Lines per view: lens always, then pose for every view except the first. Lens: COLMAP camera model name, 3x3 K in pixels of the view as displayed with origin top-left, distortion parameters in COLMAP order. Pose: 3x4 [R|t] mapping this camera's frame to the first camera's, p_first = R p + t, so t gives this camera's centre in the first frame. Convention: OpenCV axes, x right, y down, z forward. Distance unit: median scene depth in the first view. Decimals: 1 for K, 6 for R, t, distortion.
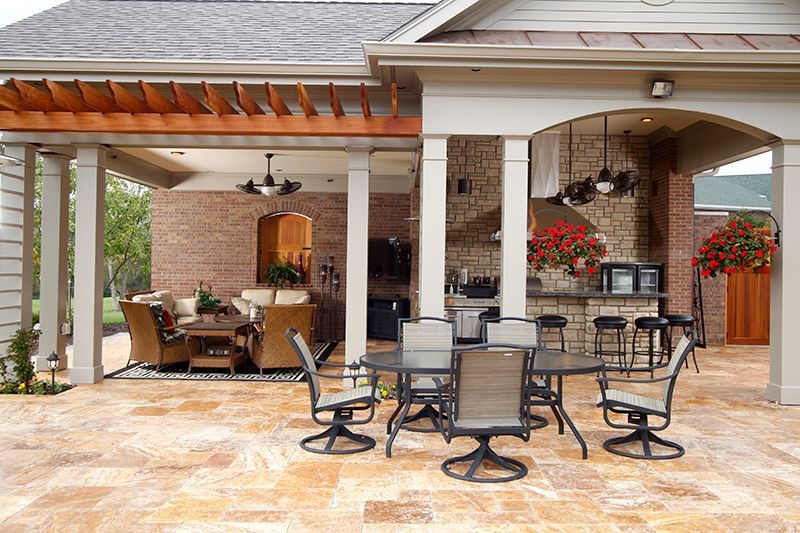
lens RADIAL K [[698.6, 0, 398.7], [0, 698.6, 265.8], [0, 0, 1]] dist [-0.013475, -0.003410]
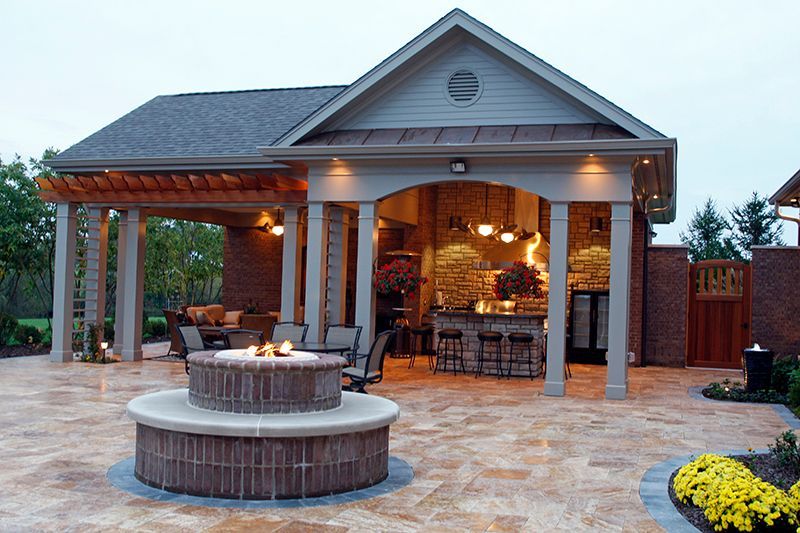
lens RADIAL K [[840.8, 0, 399.3], [0, 840.8, 261.4], [0, 0, 1]] dist [-0.102070, 0.000000]
pose [[0.948253, 0.006412, -0.317452, 0.468739], [-0.016251, 0.999466, -0.028357, -0.007087], [0.317100, 0.032048, 0.947850, -0.377878]]
